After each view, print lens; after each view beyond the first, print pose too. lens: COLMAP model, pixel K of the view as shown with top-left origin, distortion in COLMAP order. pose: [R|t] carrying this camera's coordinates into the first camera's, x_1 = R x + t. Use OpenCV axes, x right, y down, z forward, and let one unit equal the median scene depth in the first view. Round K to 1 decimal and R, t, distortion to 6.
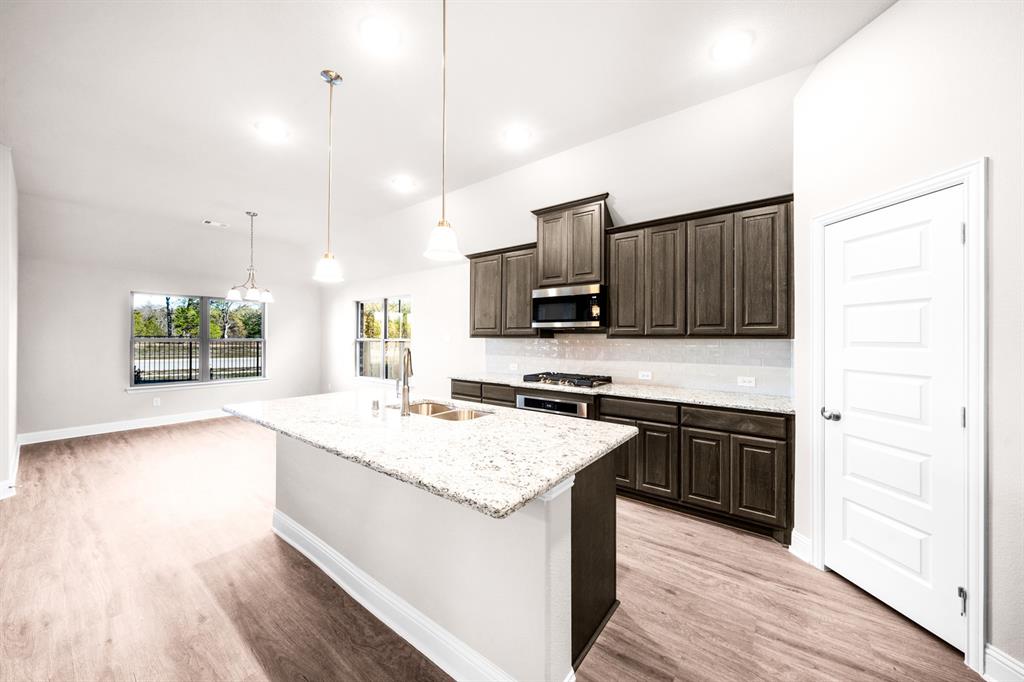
lens RADIAL K [[367.1, 0, 513.9], [0, 367.1, 336.5], [0, 0, 1]] dist [0.000911, -0.000190]
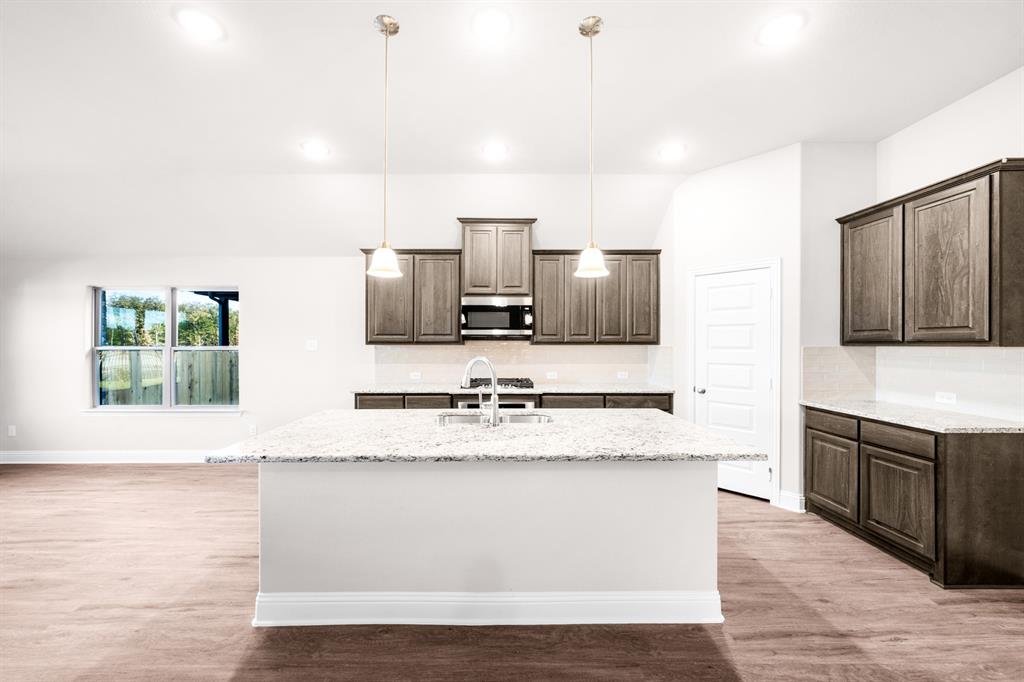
lens RADIAL K [[378.2, 0, 505.9], [0, 378.2, 347.2], [0, 0, 1]] dist [0.000034, 0.000310]
pose [[0.786144, -0.012377, 0.617919, -0.543595], [0.000274, 0.999806, 0.019678, -0.010998], [-0.618043, -0.015300, 0.785995, 0.118357]]
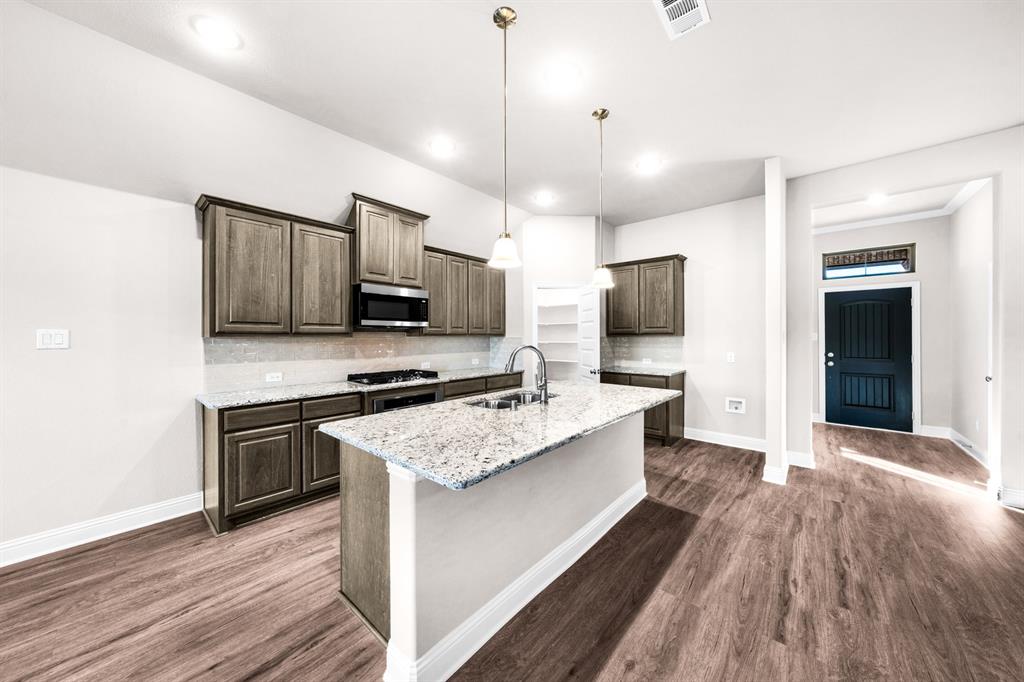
lens RADIAL K [[349.2, 0, 515.0], [0, 349.2, 338.7], [0, 0, 1]] dist [0.000830, 0.000254]
pose [[0.061390, -0.014028, 0.998015, -0.858511], [-0.004735, 0.999886, 0.014346, -0.005262], [-0.998103, -0.005607, 0.061316, 0.627539]]
